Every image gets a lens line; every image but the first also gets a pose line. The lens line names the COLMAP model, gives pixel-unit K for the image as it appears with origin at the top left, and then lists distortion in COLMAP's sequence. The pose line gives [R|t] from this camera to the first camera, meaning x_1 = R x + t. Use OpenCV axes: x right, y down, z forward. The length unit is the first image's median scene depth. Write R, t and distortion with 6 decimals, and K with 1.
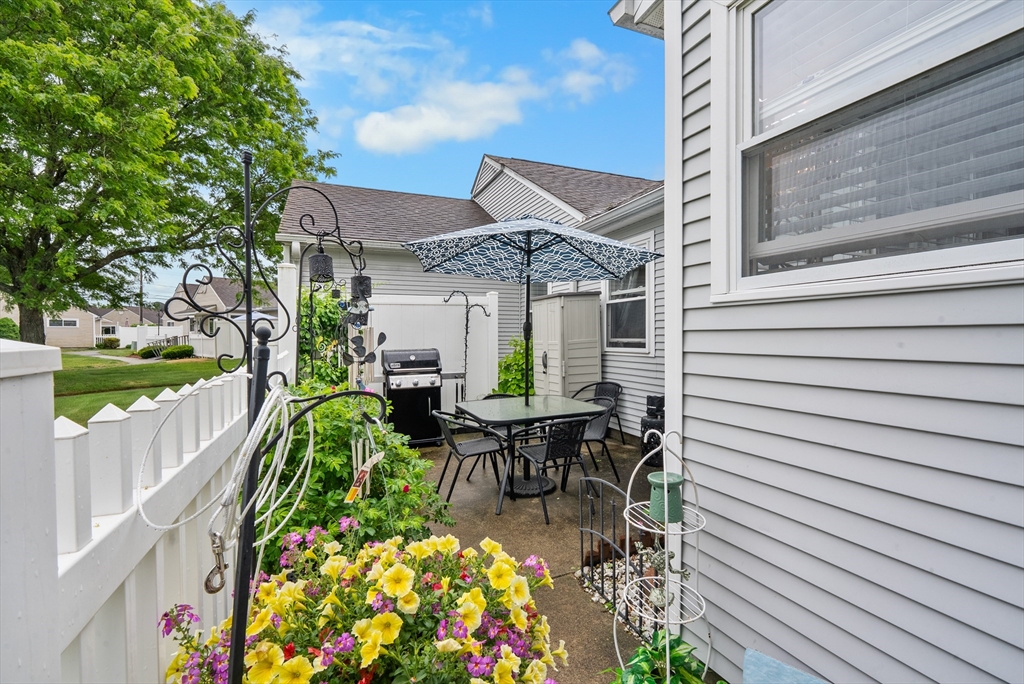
lens RADIAL K [[462.2, 0, 509.1], [0, 462.2, 344.2], [0, 0, 1]] dist [-0.004907, 0.000447]
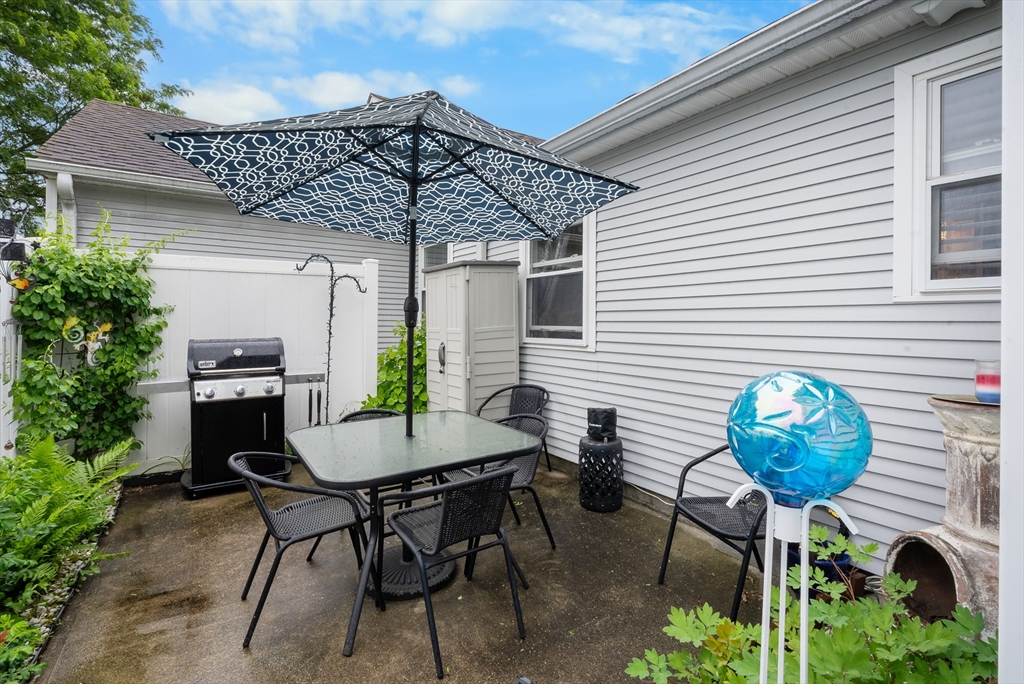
lens RADIAL K [[457.6, 0, 511.0], [0, 457.6, 336.0], [0, 0, 1]] dist [-0.004946, -0.000108]
pose [[0.976558, 0.005042, 0.215196, 0.031090], [-0.008393, 0.999857, 0.014661, -0.006378], [-0.215091, -0.016123, 0.976461, 0.307438]]
